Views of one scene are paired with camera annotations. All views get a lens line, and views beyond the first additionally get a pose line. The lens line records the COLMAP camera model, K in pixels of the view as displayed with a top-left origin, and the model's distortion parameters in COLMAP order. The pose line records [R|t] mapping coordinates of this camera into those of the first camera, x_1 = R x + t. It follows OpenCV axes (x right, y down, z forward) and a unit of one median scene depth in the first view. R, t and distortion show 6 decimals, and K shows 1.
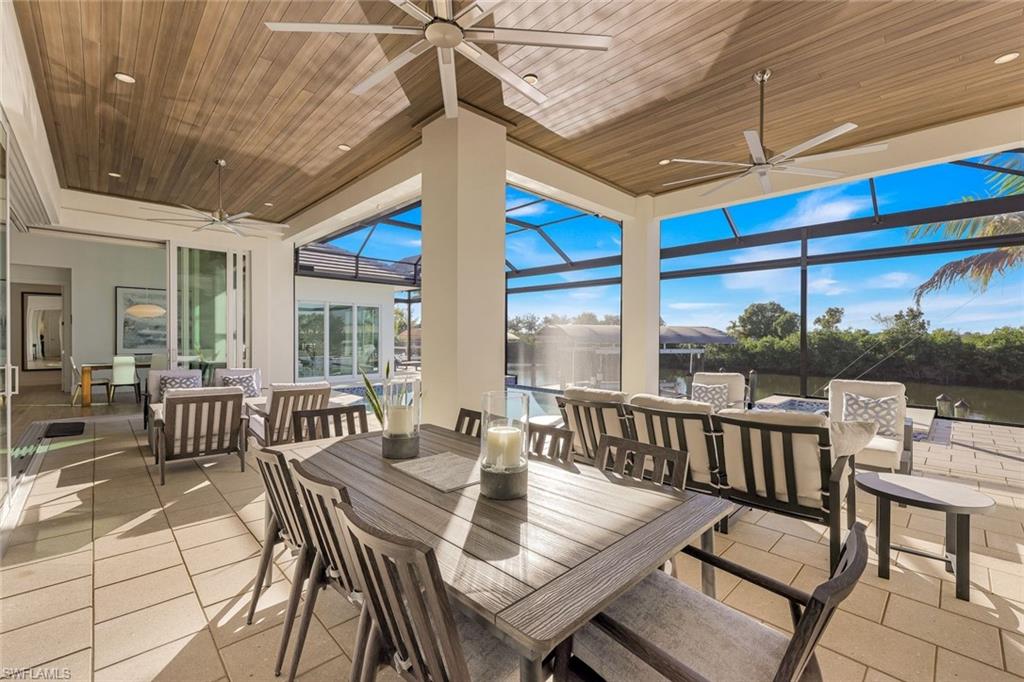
lens RADIAL K [[429.1, 0, 508.1], [0, 429.1, 343.0], [0, 0, 1]] dist [0.001592, -0.000470]
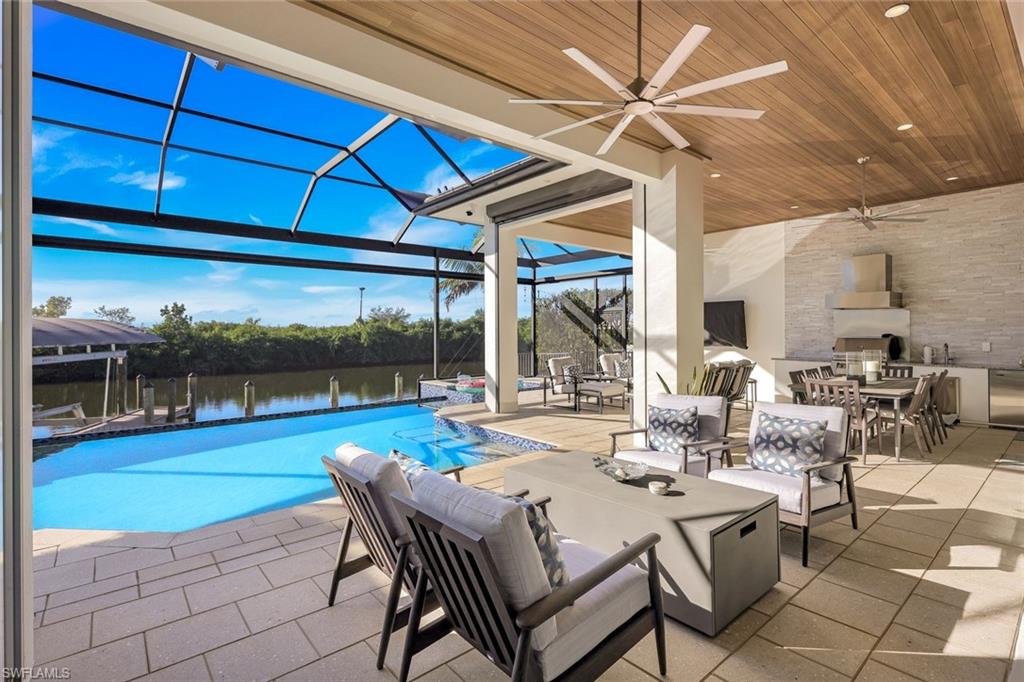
lens RADIAL K [[483.6, 0, 516.0], [0, 483.6, 328.5], [0, 0, 1]] dist [-0.001145, -0.000577]
pose [[0.058315, 0.000142, 0.998298, -0.181850], [0.021267, 0.999773, -0.001385, -0.004569], [-0.998072, 0.021312, 0.058298, 0.163802]]
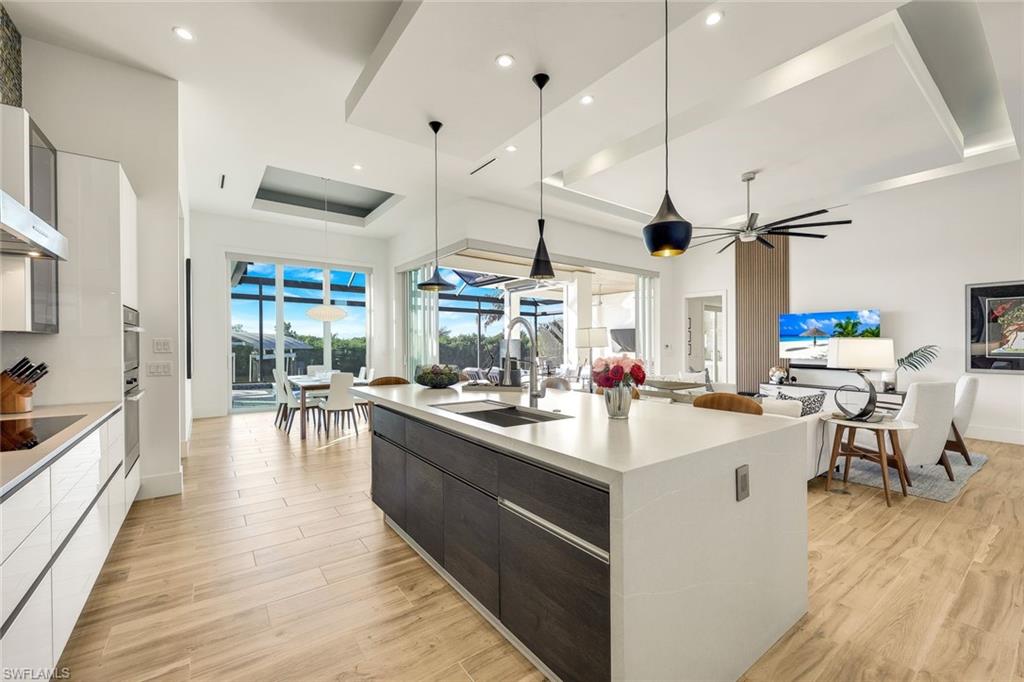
lens RADIAL K [[416.7, 0, 510.9], [0, 416.7, 339.2], [0, 0, 1]] dist [0.000708, 0.000413]
pose [[0.125070, 0.008145, 0.992114, -0.368620], [0.013606, 0.999858, -0.009924, -0.003327], [-0.992055, 0.014740, 0.124942, 0.132980]]
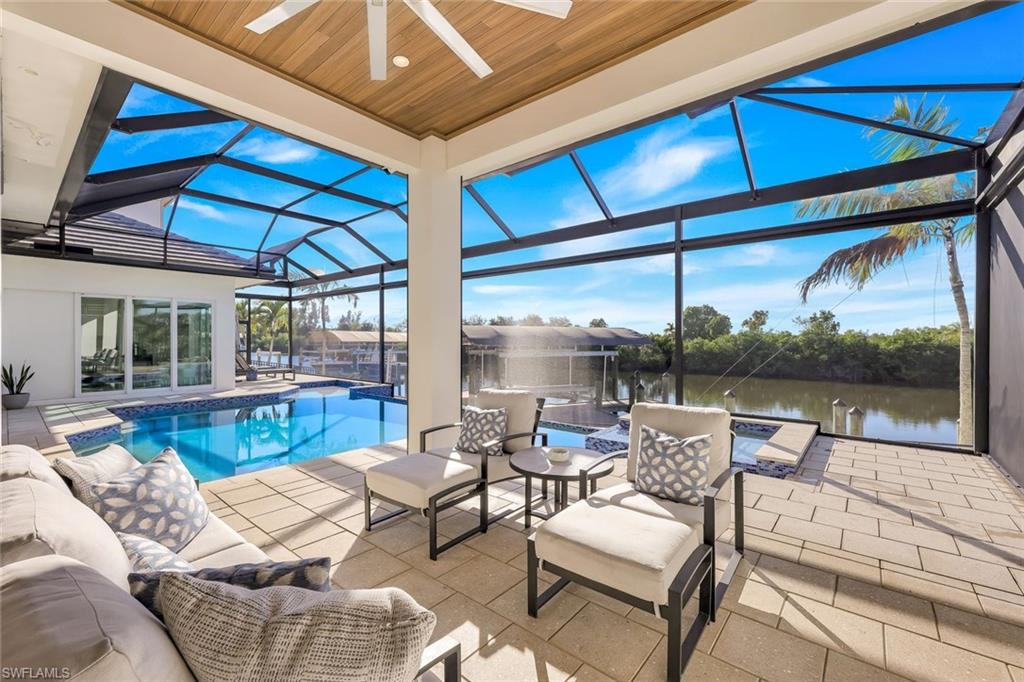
lens RADIAL K [[424.3, 0, 508.4], [0, 424.3, 341.8], [0, 0, 1]] dist [-0.000199, 0.000226]
pose [[0.994435, -0.005156, 0.105222, 0.065503], [0.006081, 0.999946, -0.008474, 0.000044], [-0.105172, 0.009067, 0.994413, 0.051963]]
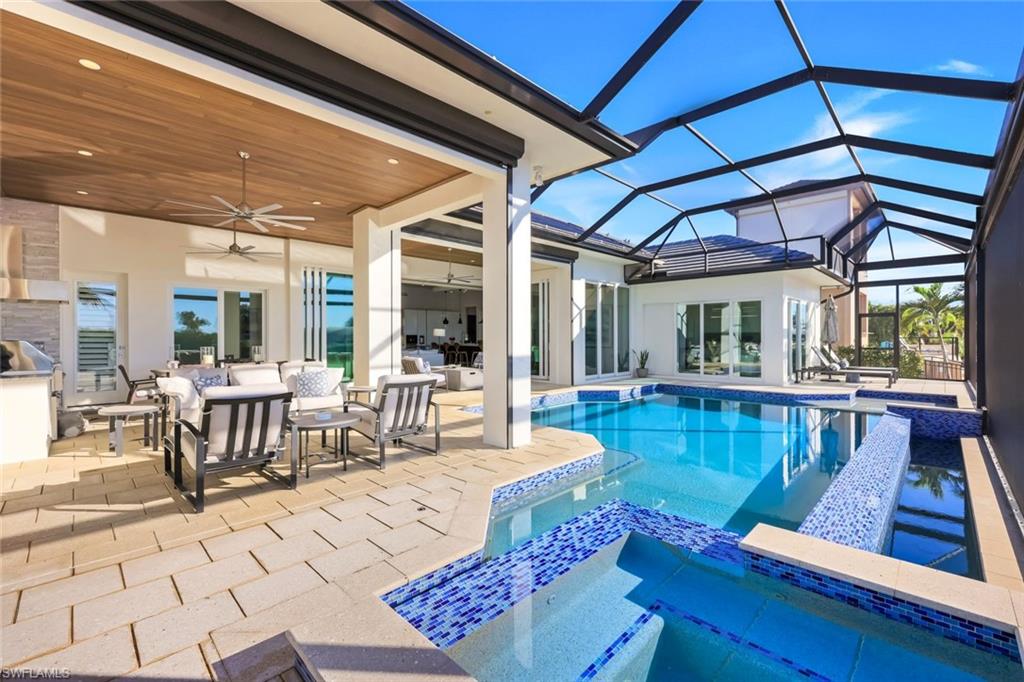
lens RADIAL K [[429.1, 0, 508.1], [0, 429.1, 343.0], [0, 0, 1]] dist [0.001592, -0.000470]
pose [[0.031939, 0.009976, -0.999440, 0.198703], [-0.013077, 0.999869, 0.009563, -0.000237], [0.999404, 0.012764, 0.032066, 0.175716]]
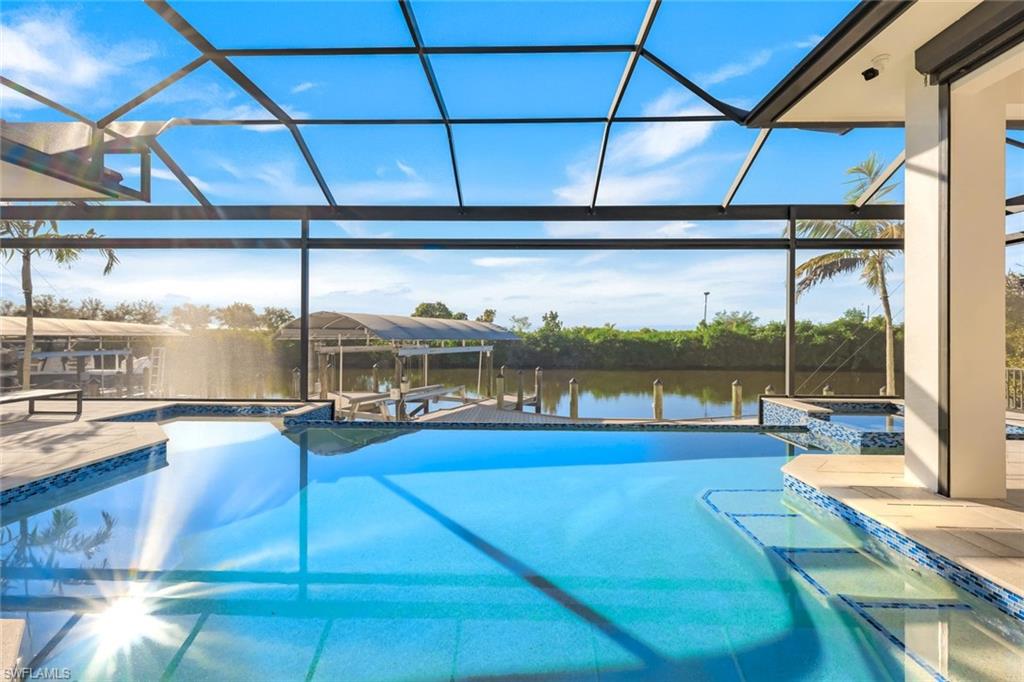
lens RADIAL K [[436.6, 0, 511.6], [0, 436.6, 333.8], [0, 0, 1]] dist [0.001352, 0.000251]
pose [[0.711223, 0.001160, 0.702966, -0.085587], [0.009677, 0.999888, -0.011441, 0.000037], [-0.702900, 0.014940, 0.711132, 0.184971]]
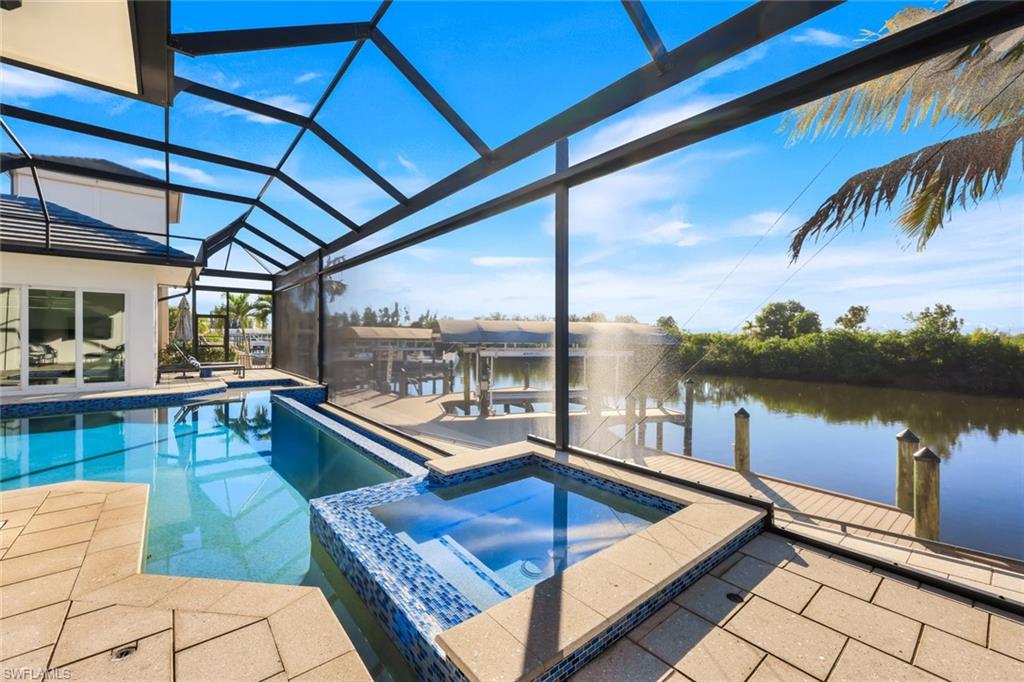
lens RADIAL K [[416.7, 0, 510.9], [0, 416.7, 339.2], [0, 0, 1]] dist [0.000708, 0.000413]
pose [[0.997626, 0.002725, -0.068816, 0.157336], [-0.003416, 0.999945, -0.009925, 0.000556], [0.068785, 0.010137, 0.997580, 0.119258]]
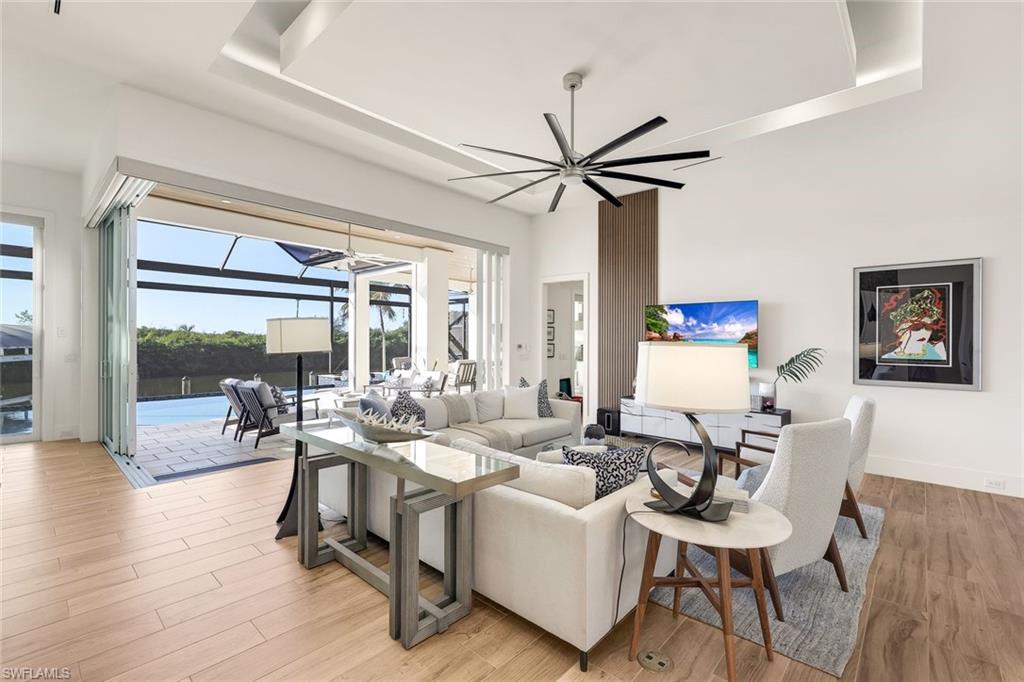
lens RADIAL K [[449.1, 0, 514.9], [0, 449.1, 335.4], [0, 0, 1]] dist [0.000154, 0.000678]
pose [[-0.074306, 0.007288, 0.997209, -0.310010], [0.008188, 0.999944, -0.006698, -0.003872], [-0.997202, 0.007667, -0.074362, 0.087147]]
